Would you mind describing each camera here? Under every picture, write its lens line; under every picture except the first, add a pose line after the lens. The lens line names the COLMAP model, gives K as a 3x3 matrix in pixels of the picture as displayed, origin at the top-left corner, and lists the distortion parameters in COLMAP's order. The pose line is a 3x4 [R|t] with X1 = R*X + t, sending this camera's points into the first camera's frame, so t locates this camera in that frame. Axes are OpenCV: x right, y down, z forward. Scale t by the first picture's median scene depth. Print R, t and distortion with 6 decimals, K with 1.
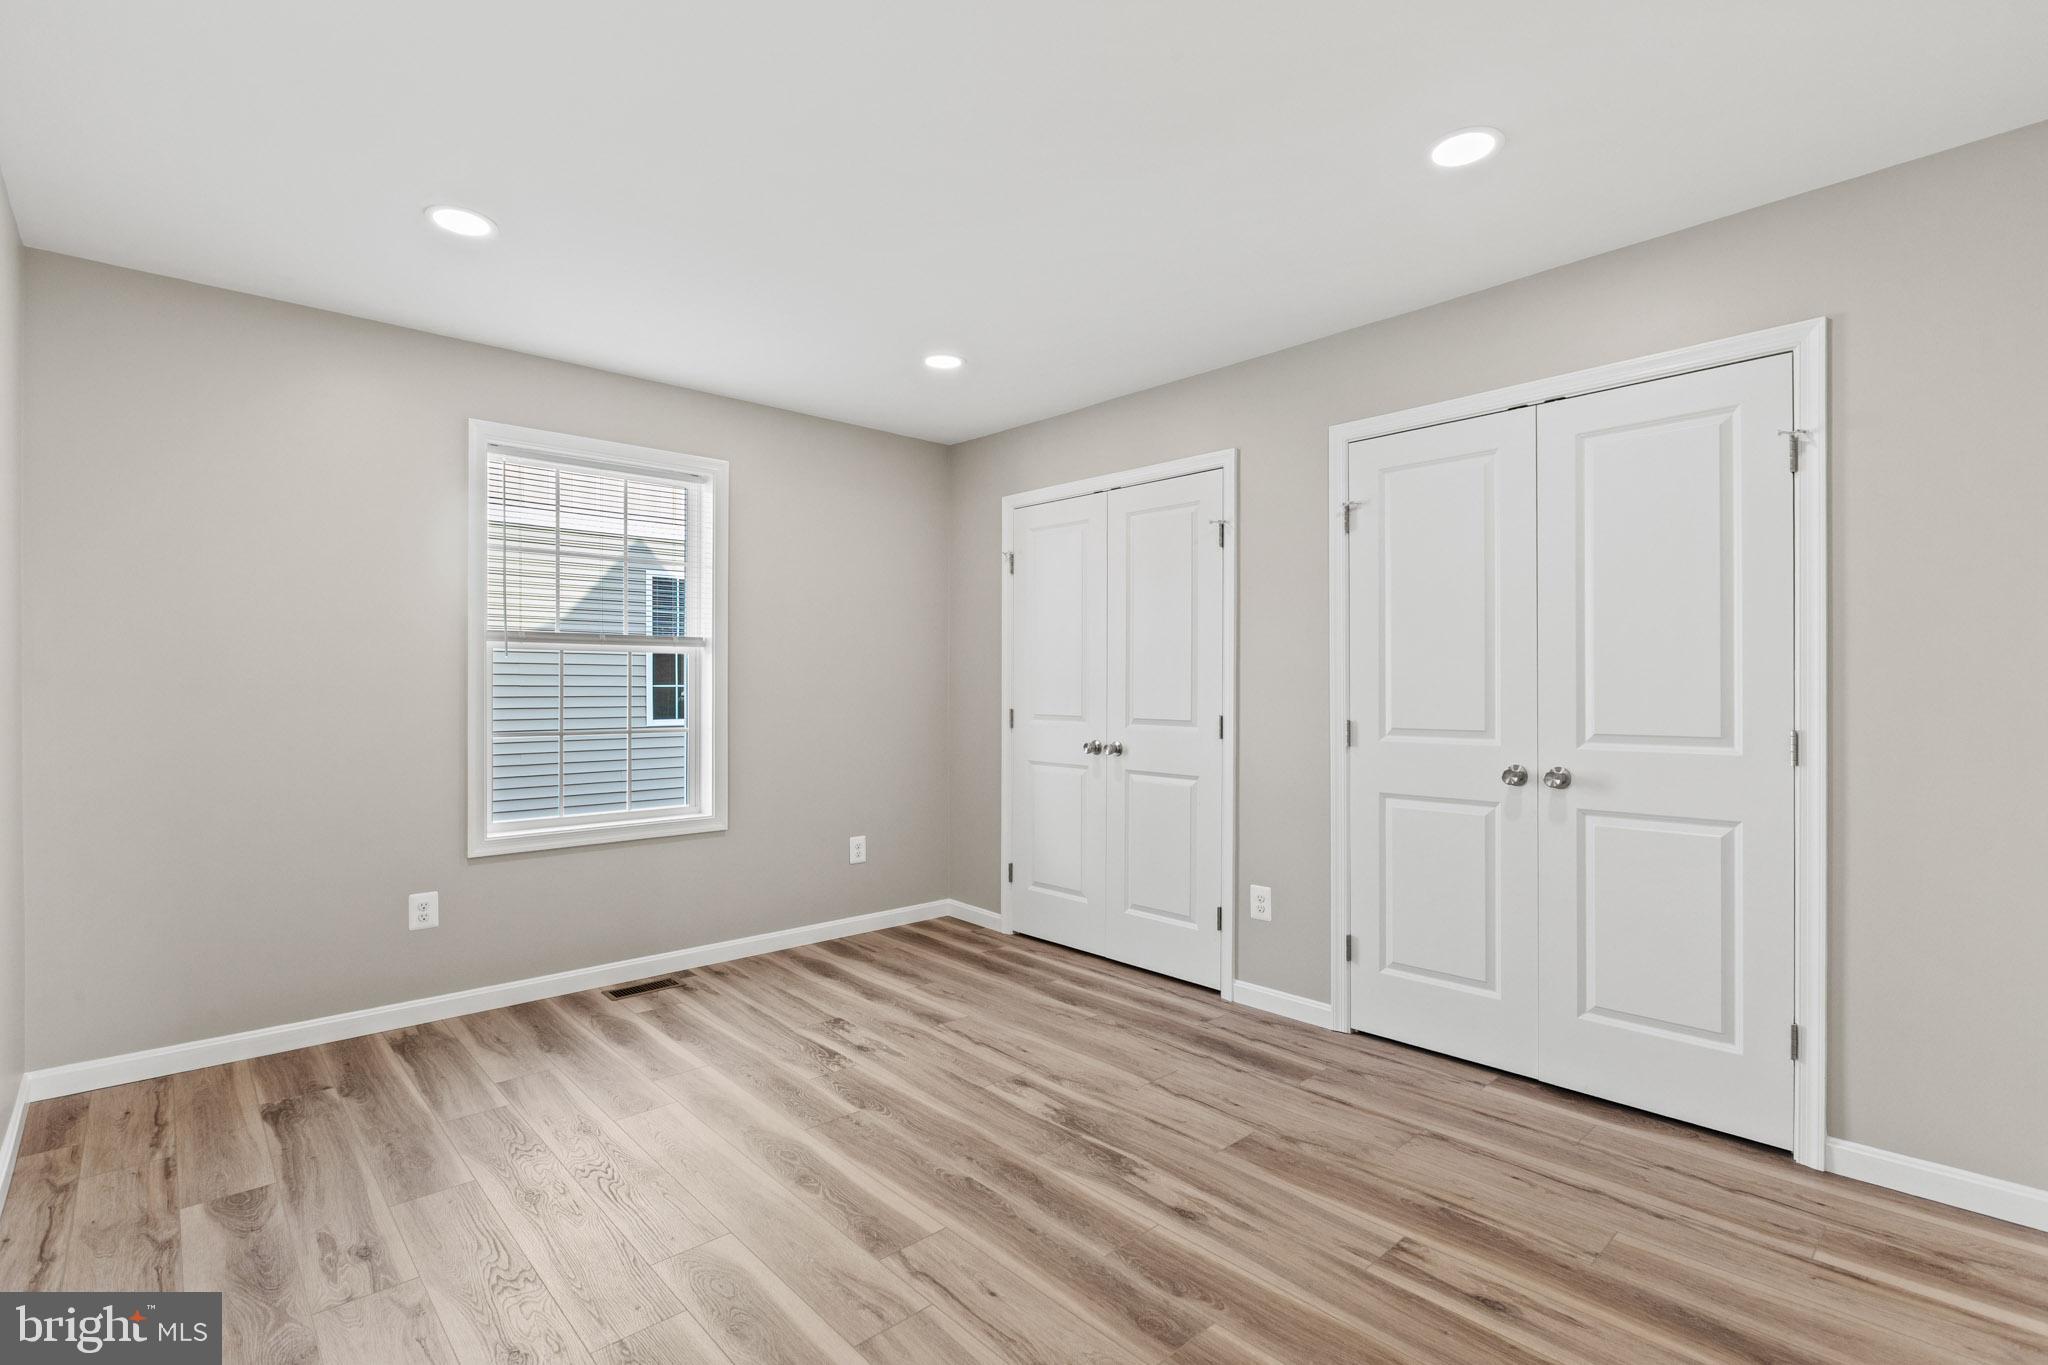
lens RADIAL K [[941.8, 0, 1020.9], [0, 941.8, 676.2], [0, 0, 1]] dist [-0.009638, 0.000065]
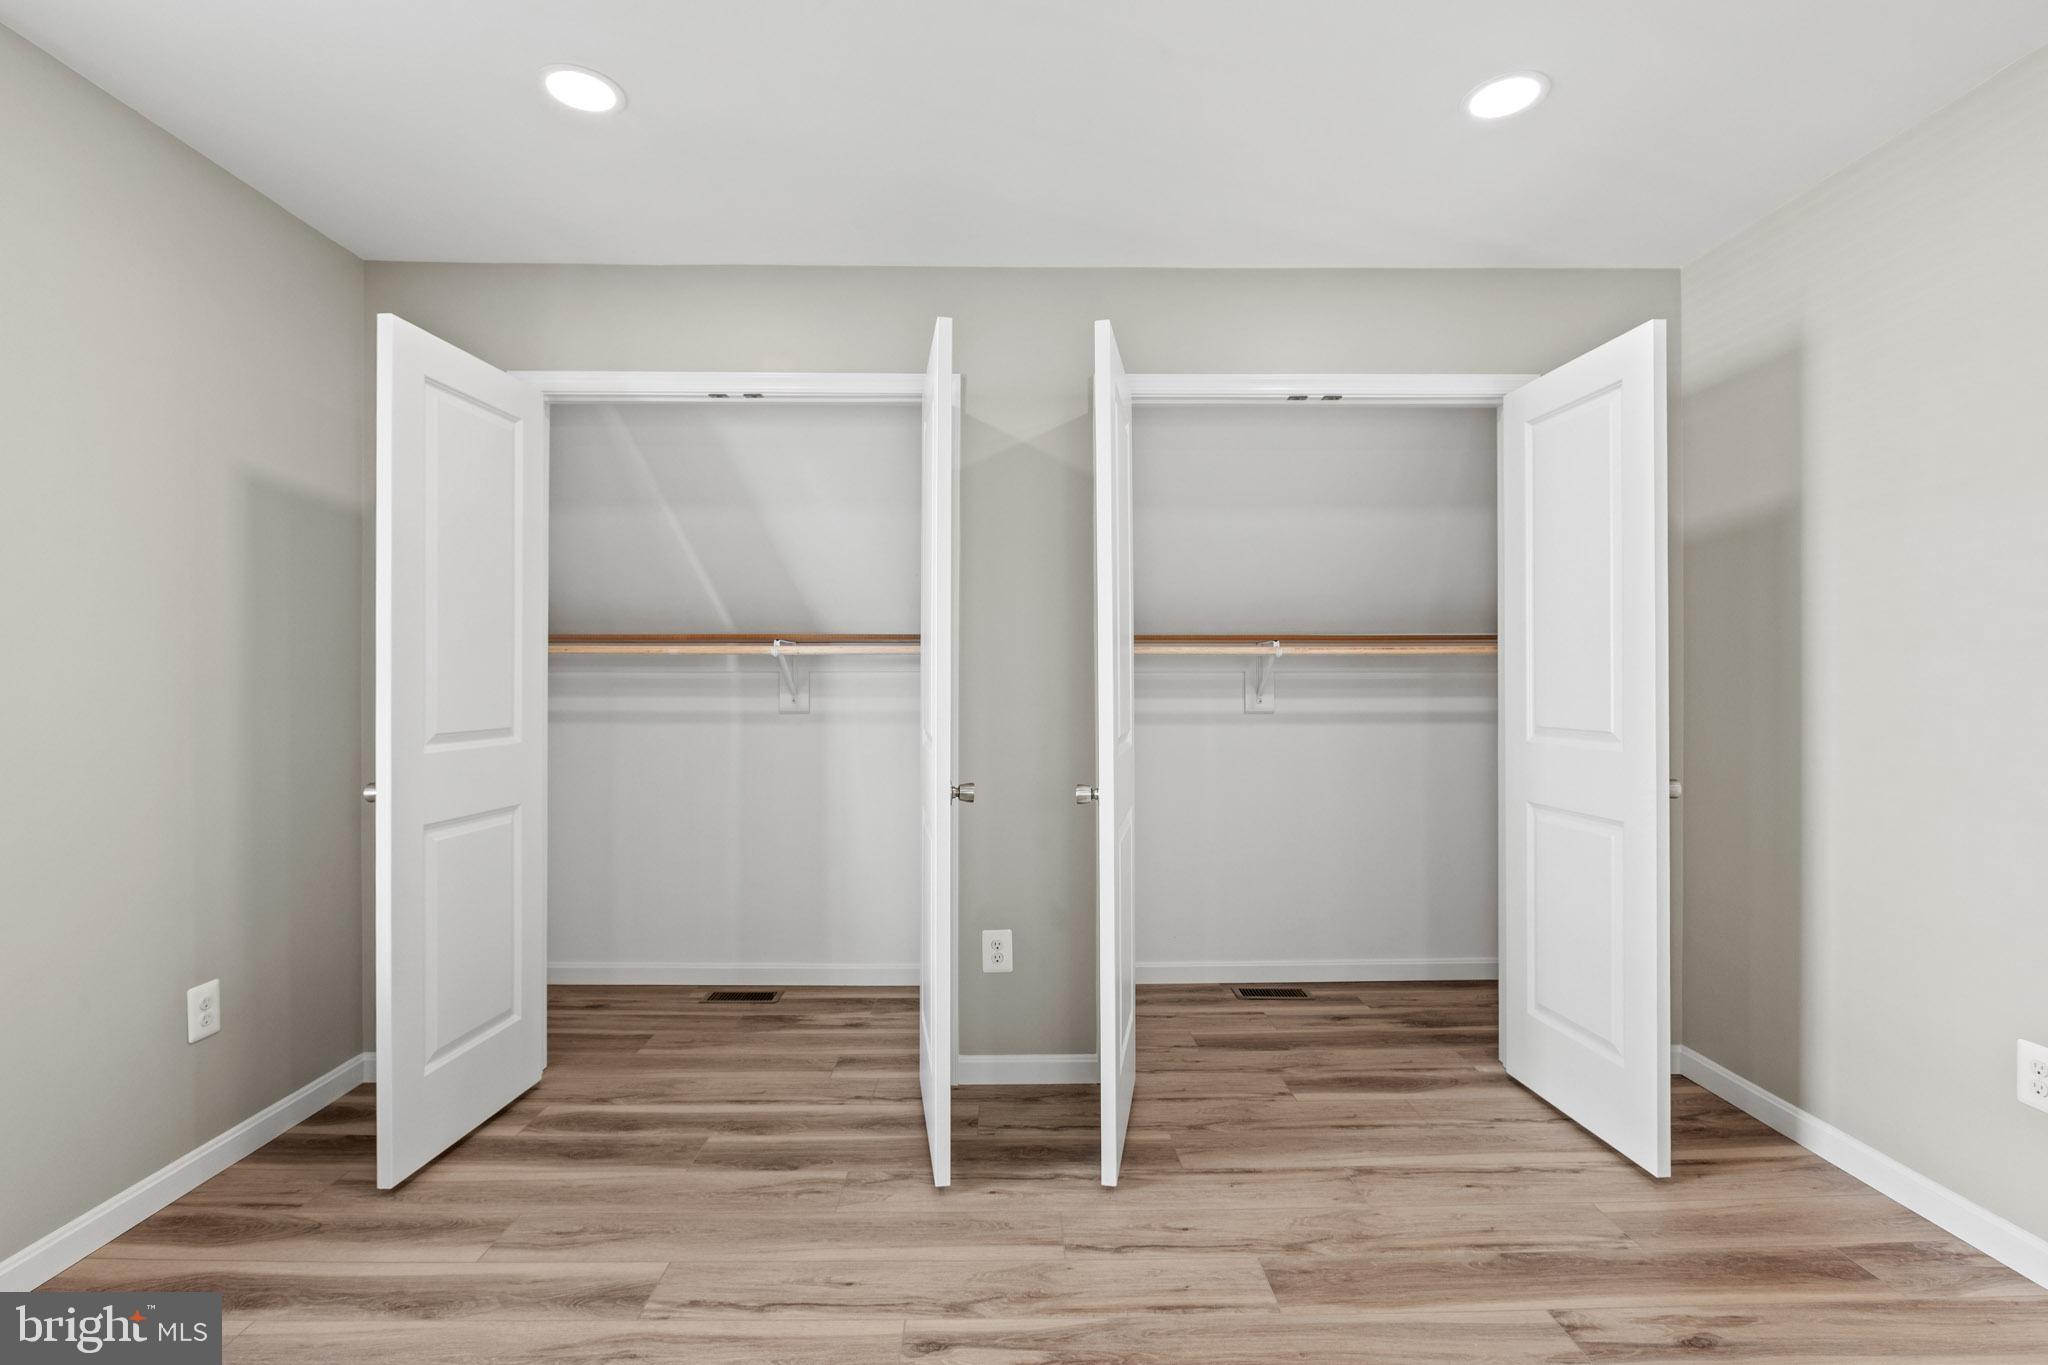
lens RADIAL K [[941.8, 0, 1020.9], [0, 941.8, 676.2], [0, 0, 1]] dist [-0.009638, 0.000065]
pose [[0.661898, 0.000788, 0.749593, -0.375944], [-0.009883, 0.999922, 0.007675, 0.002608], [-0.749529, -0.012488, 0.661854, 0.525726]]
